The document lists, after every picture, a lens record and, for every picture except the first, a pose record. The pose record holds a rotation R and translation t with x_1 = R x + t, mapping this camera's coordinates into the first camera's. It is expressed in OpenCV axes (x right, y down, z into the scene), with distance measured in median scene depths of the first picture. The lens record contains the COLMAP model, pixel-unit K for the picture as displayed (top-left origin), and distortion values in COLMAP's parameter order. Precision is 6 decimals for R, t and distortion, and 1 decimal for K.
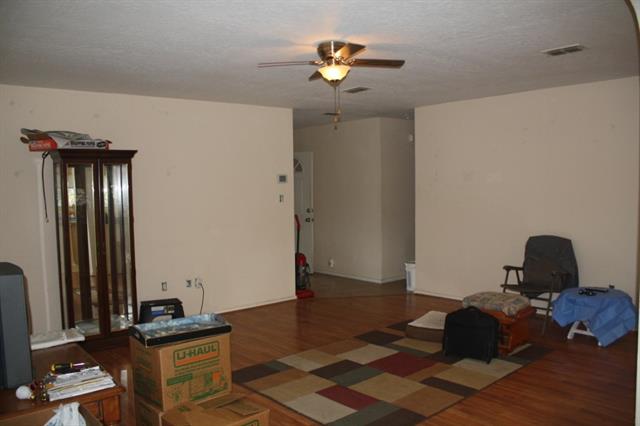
lens RADIAL K [[537.3, 0, 322.0], [0, 537.3, 212.2], [0, 0, 1]] dist [-0.124565, 0.057895]
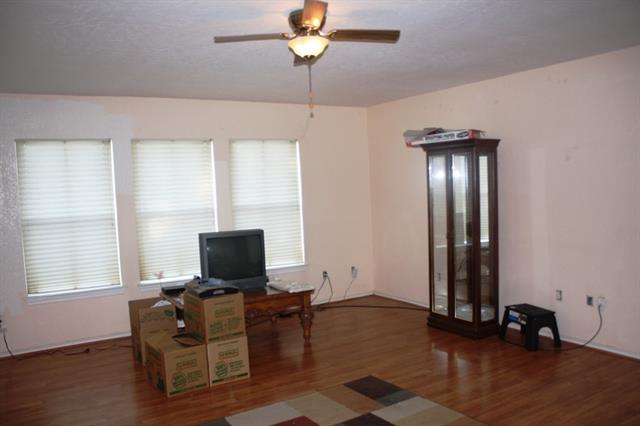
lens RADIAL K [[537.3, 0, 319.9], [0, 537.3, 211.4], [0, 0, 1]] dist [-0.124565, 0.057895]
pose [[-0.143928, 0.076998, -0.986588, 0.692448], [-0.016600, 0.996640, 0.080204, -0.063018], [0.989449, 0.027921, -0.142166, 0.940275]]
